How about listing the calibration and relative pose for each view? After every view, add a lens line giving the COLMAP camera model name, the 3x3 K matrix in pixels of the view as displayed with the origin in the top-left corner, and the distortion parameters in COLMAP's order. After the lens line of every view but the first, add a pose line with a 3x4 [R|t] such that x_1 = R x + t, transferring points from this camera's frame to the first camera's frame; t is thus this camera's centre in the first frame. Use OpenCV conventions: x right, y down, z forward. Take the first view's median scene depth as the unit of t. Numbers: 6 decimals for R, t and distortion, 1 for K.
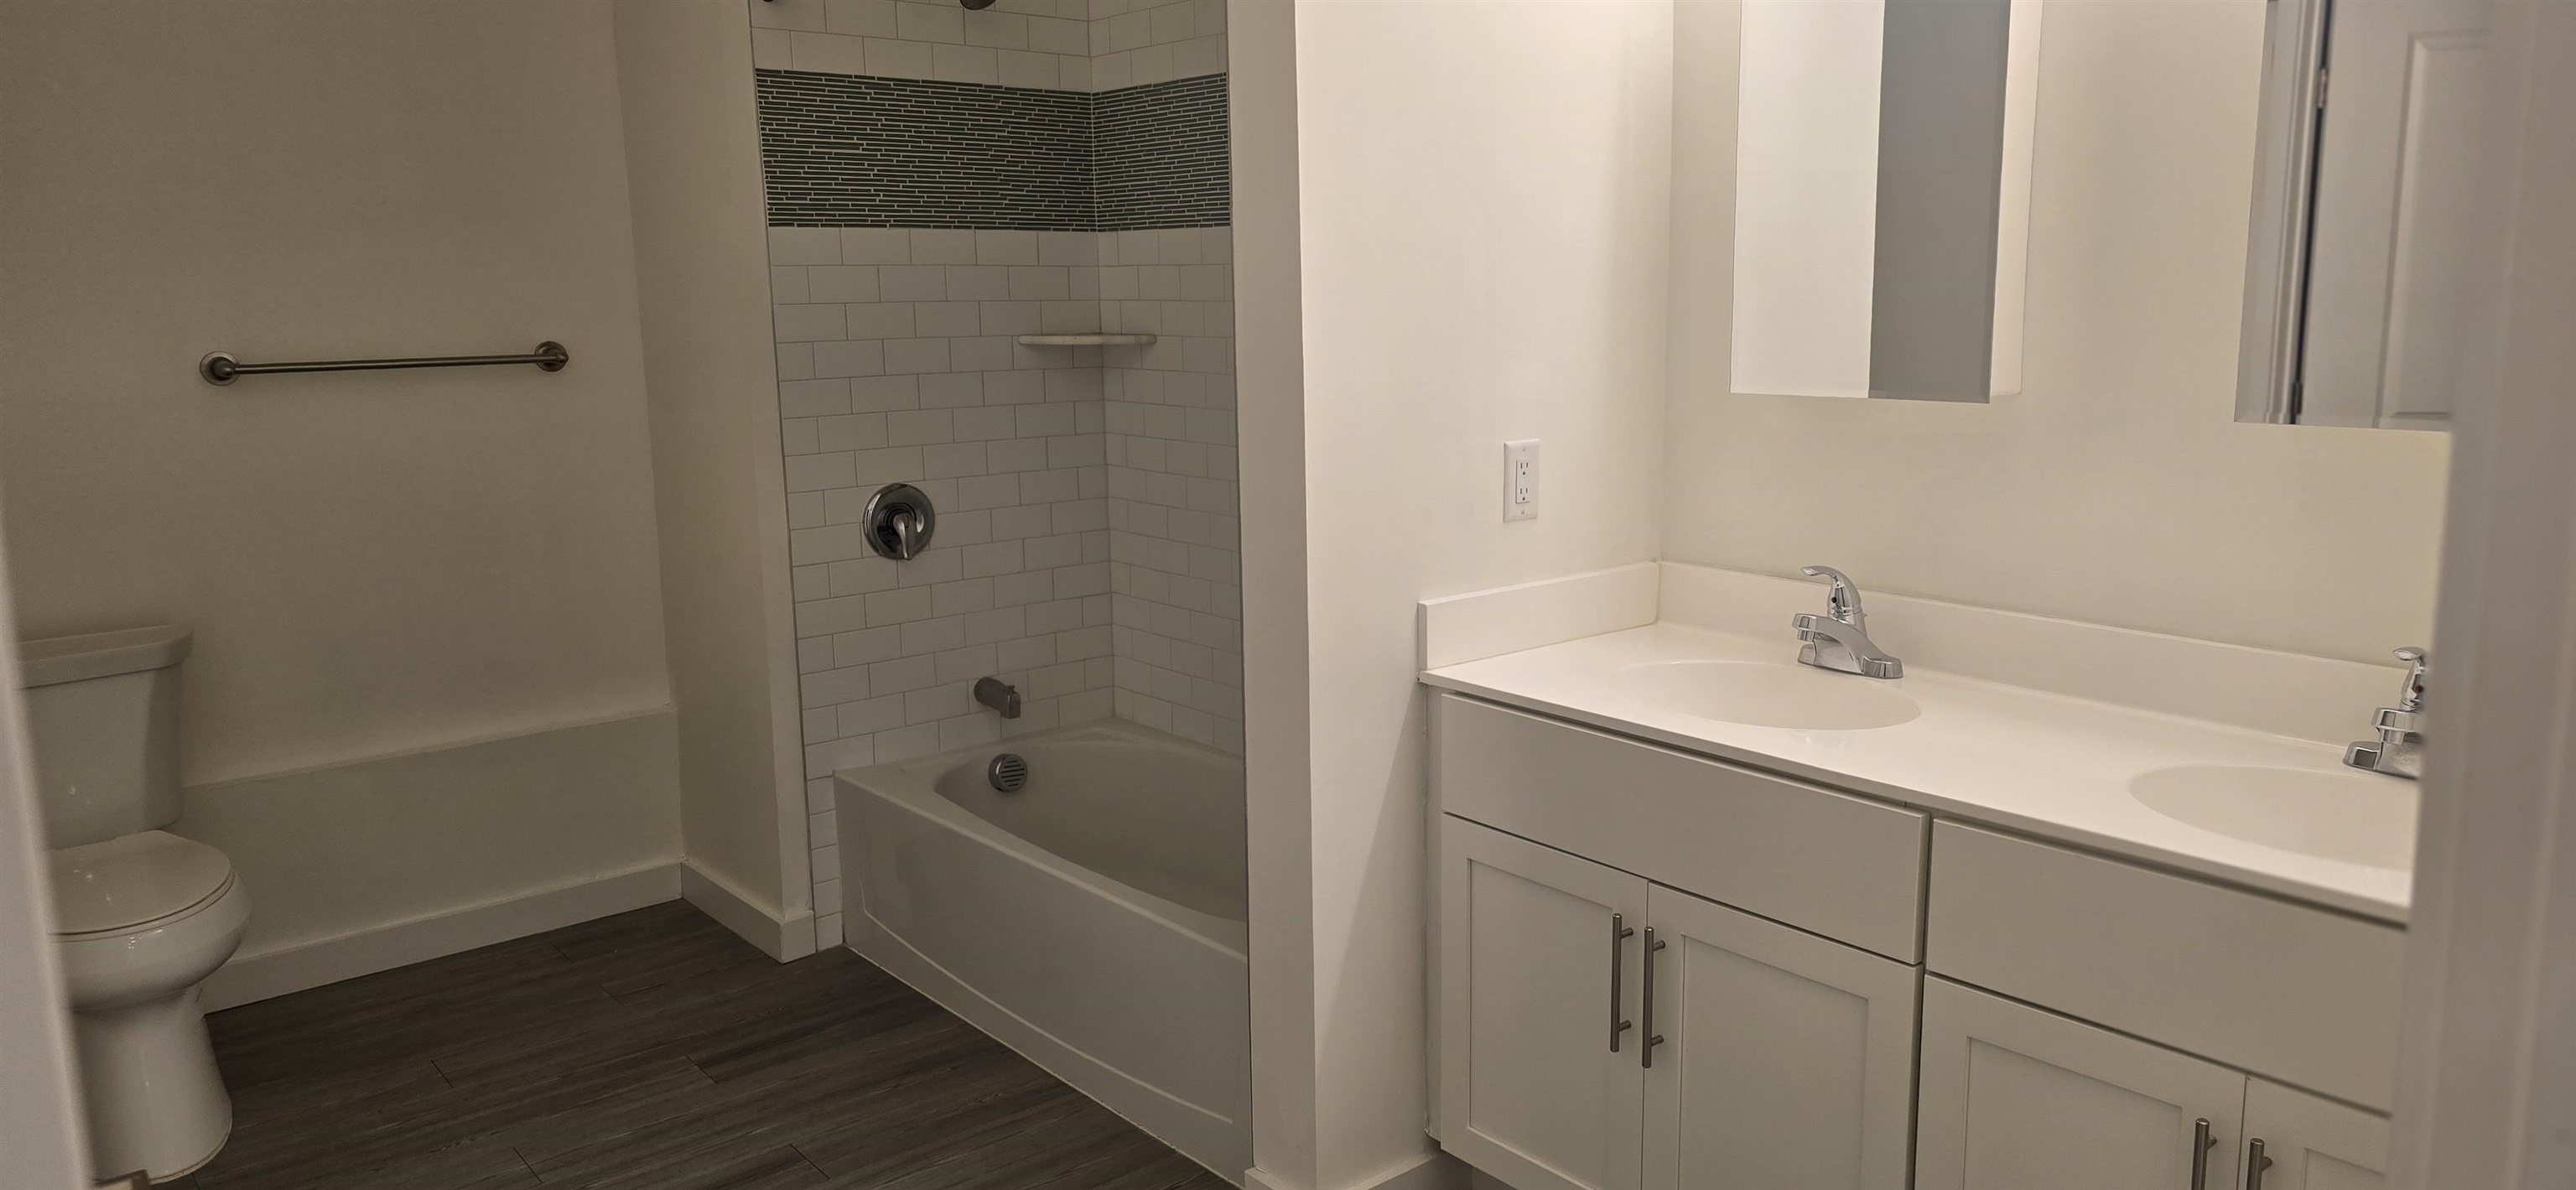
lens RADIAL K [[1715.1, 0, 1356.7], [0, 1715.1, 588.9], [0, 0, 1]] dist [0.062372, -0.089267]
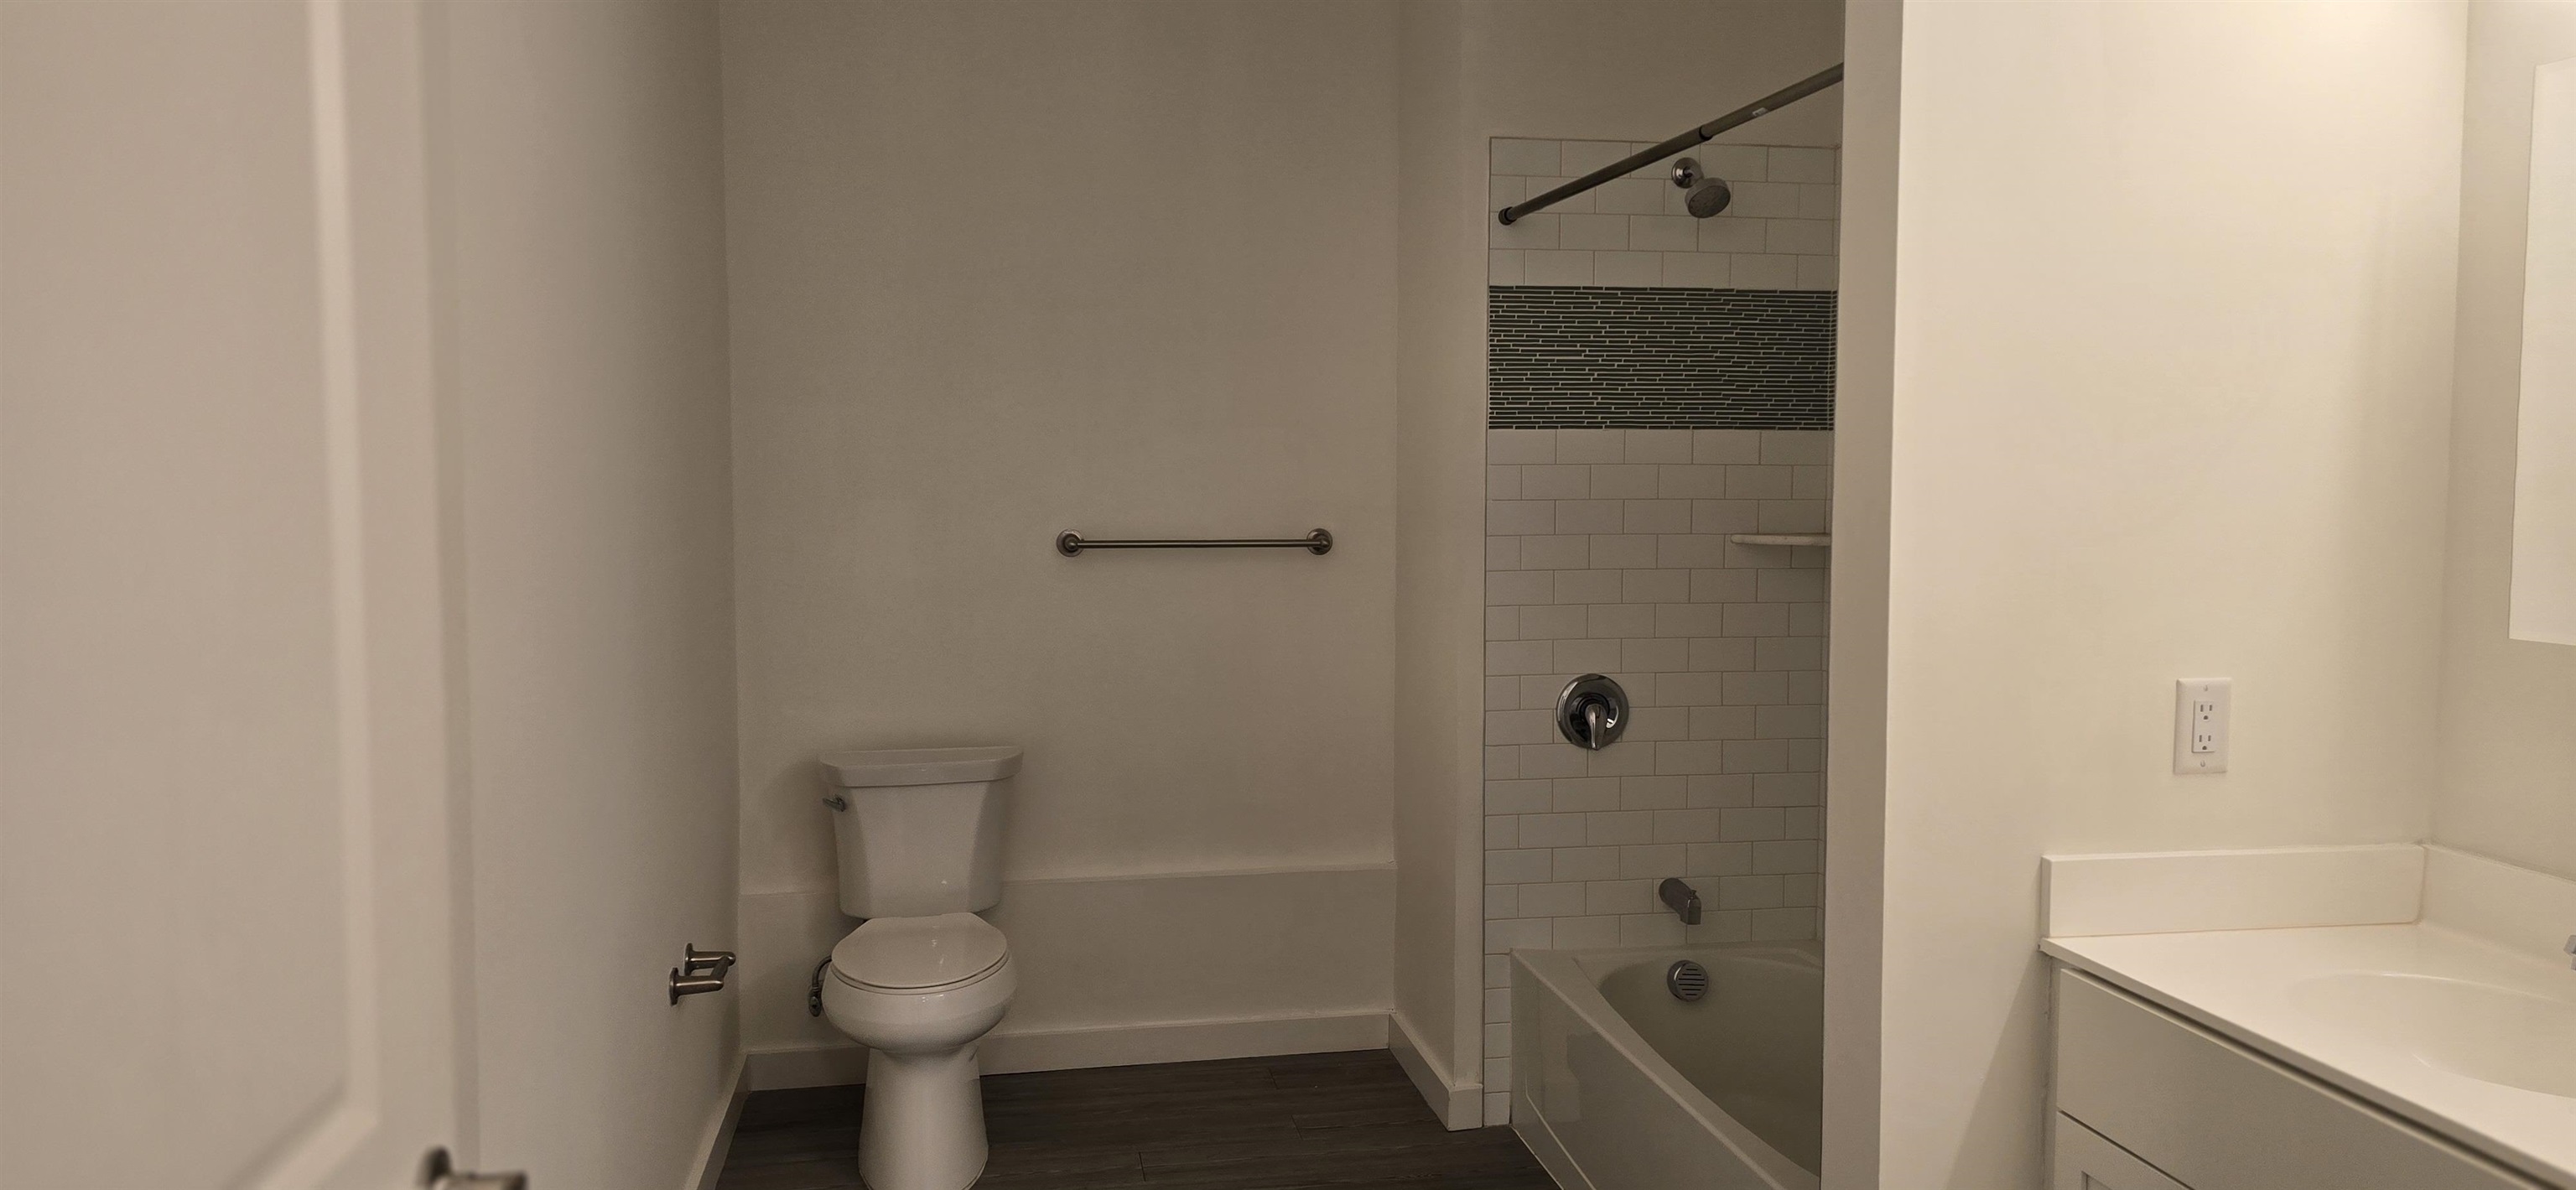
lens RADIAL K [[1713.9, 0, 1291.9], [0, 1713.9, 594.2], [0, 0, 1]] dist [0.076026, -0.081003]
pose [[0.858919, 0.048041, -0.509854, 0.098181], [-0.102103, 0.991666, -0.078567, -0.010395], [0.501830, 0.119540, 0.856666, 0.033202]]
